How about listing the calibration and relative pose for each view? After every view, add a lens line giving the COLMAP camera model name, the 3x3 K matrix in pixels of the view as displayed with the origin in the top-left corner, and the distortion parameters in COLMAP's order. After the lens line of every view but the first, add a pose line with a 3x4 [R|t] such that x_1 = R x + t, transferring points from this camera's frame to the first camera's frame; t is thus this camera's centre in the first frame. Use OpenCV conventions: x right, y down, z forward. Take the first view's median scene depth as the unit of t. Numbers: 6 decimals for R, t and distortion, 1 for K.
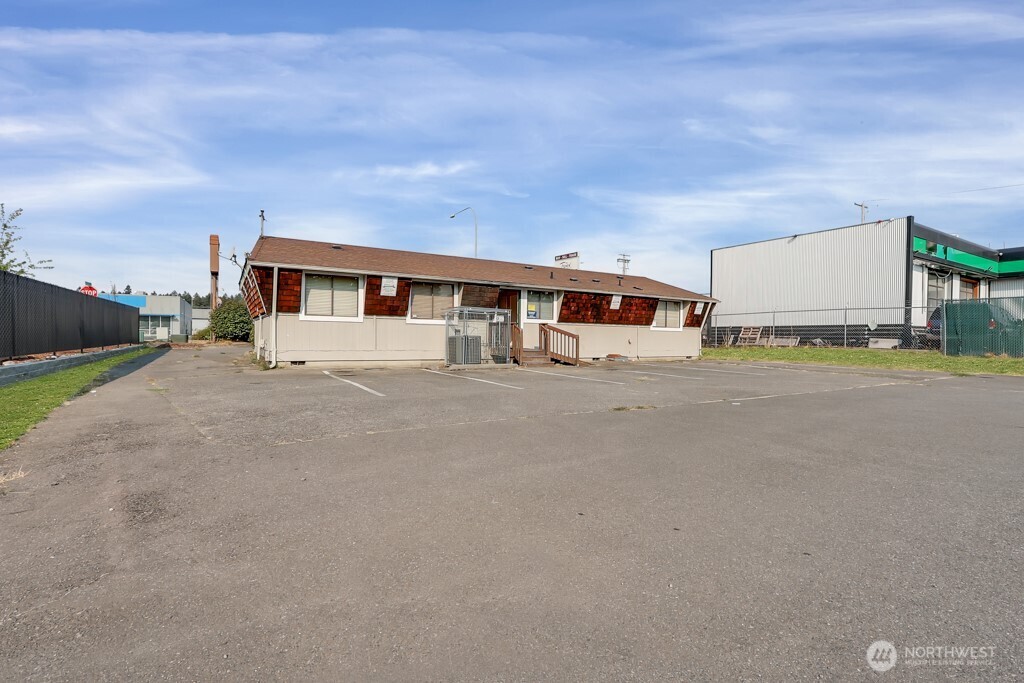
lens RADIAL K [[475.1, 0, 508.7], [0, 475.1, 341.2], [0, 0, 1]] dist [-0.016239, 0.000964]
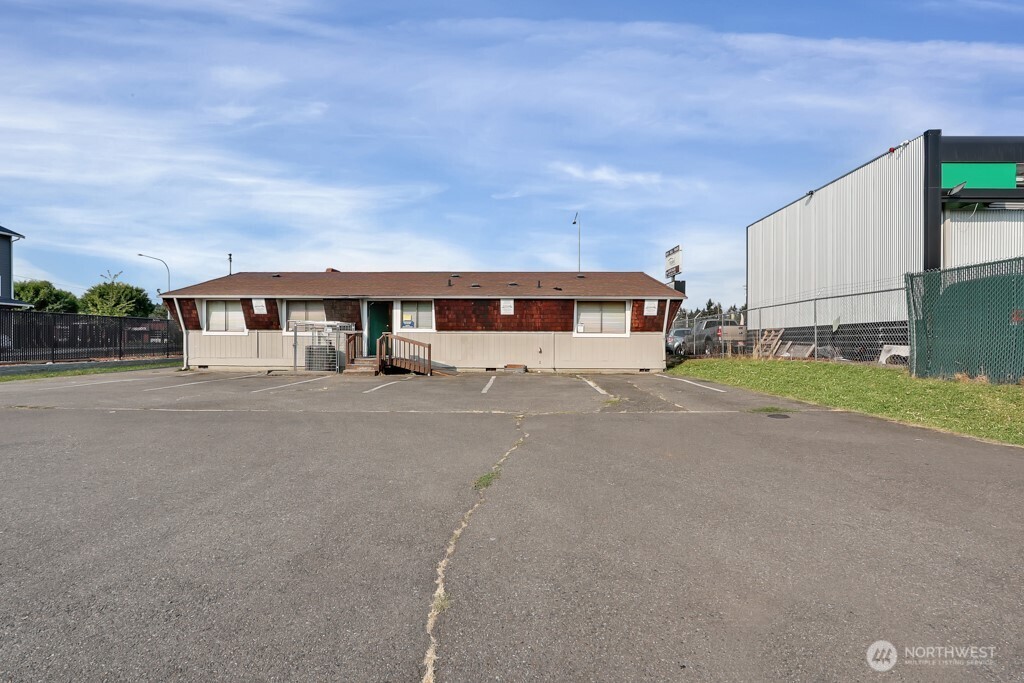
lens RADIAL K [[475.1, 0, 508.7], [0, 475.1, 341.2], [0, 0, 1]] dist [-0.016239, 0.000964]
pose [[0.838159, -0.010552, -0.545324, 0.761422], [0.002415, 0.999875, -0.015635, -0.002856], [0.545421, 0.011788, 0.838080, 0.255939]]
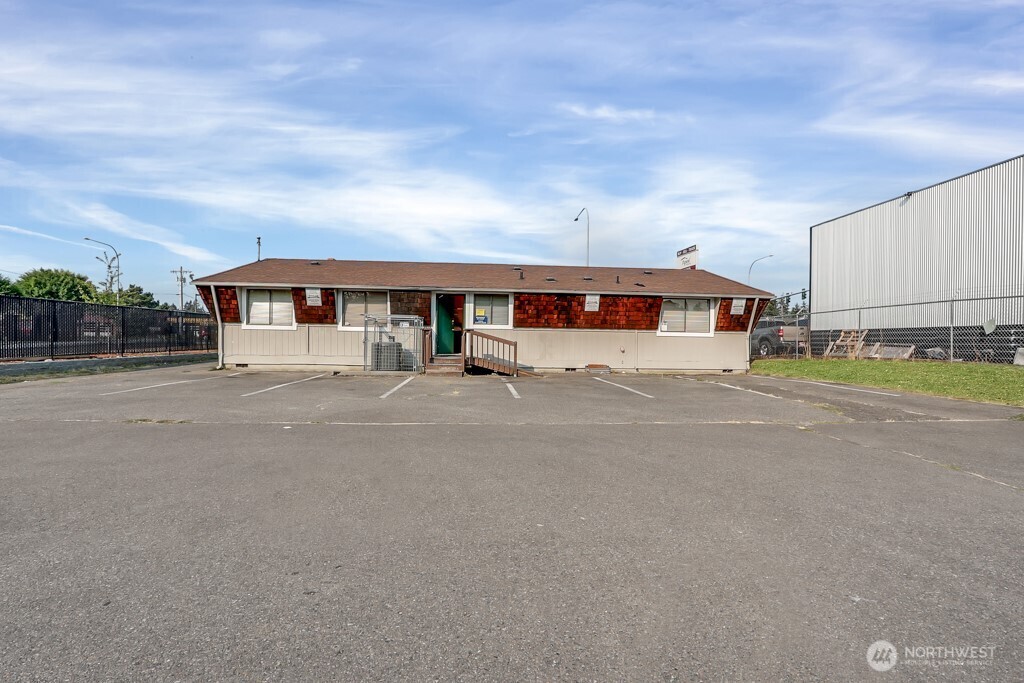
lens RADIAL K [[475.1, 0, 508.7], [0, 475.1, 341.2], [0, 0, 1]] dist [-0.016239, 0.000964]
pose [[0.890674, 0.000770, -0.454642, 0.504181], [-0.006320, 0.999923, -0.010688, -0.004274], [0.454599, 0.012393, 0.890610, 0.189897]]
